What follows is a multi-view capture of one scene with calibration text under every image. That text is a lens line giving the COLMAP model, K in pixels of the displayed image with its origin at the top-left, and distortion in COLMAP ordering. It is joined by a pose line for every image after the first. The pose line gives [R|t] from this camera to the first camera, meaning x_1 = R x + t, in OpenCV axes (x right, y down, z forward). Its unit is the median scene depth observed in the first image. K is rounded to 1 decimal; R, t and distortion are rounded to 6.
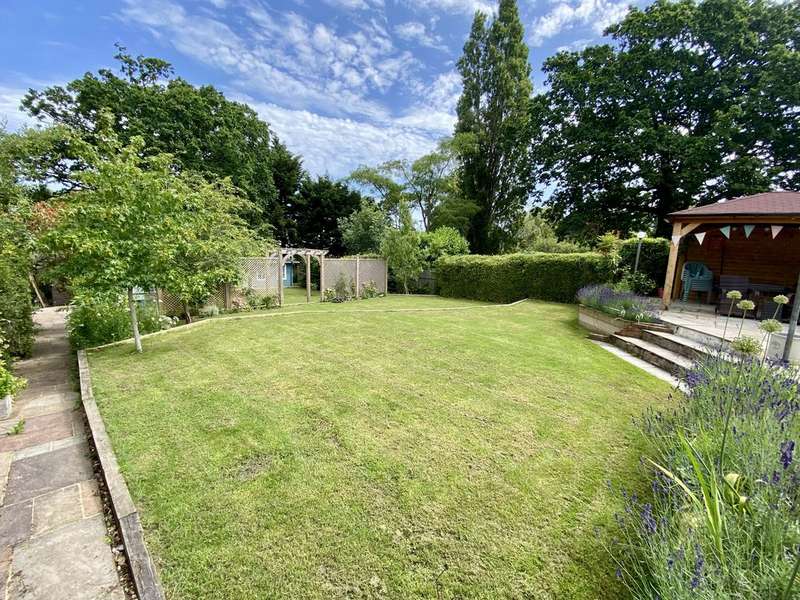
lens RADIAL K [[321.7, 0, 399.2], [0, 321.7, 298.7], [0, 0, 1]] dist [0.016220, -0.017997]
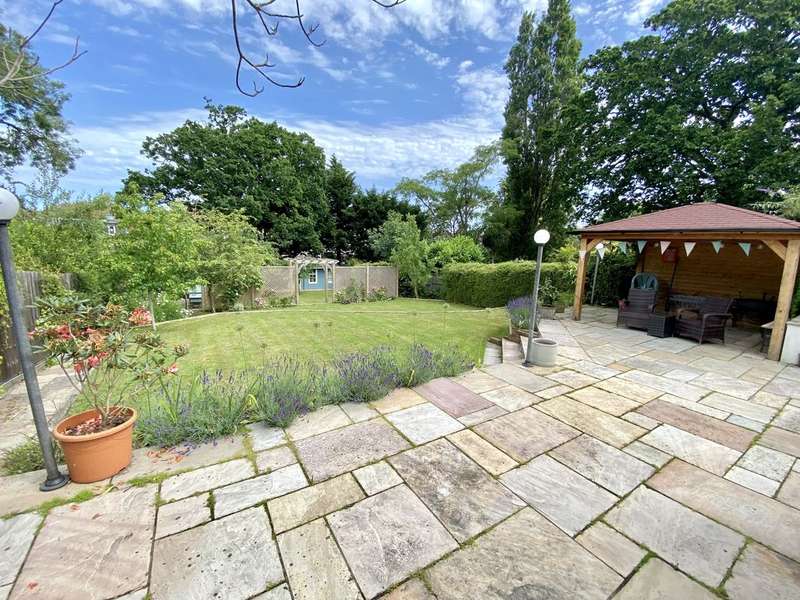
lens RADIAL K [[320.9, 0, 402.7], [0, 320.9, 300.1], [0, 0, 1]] dist [0.015981, -0.019206]
pose [[0.970033, 0.030135, -0.241097, 0.159772], [-0.031165, 0.999514, -0.000457, -0.004893], [0.240966, 0.007957, 0.970501, -0.044203]]
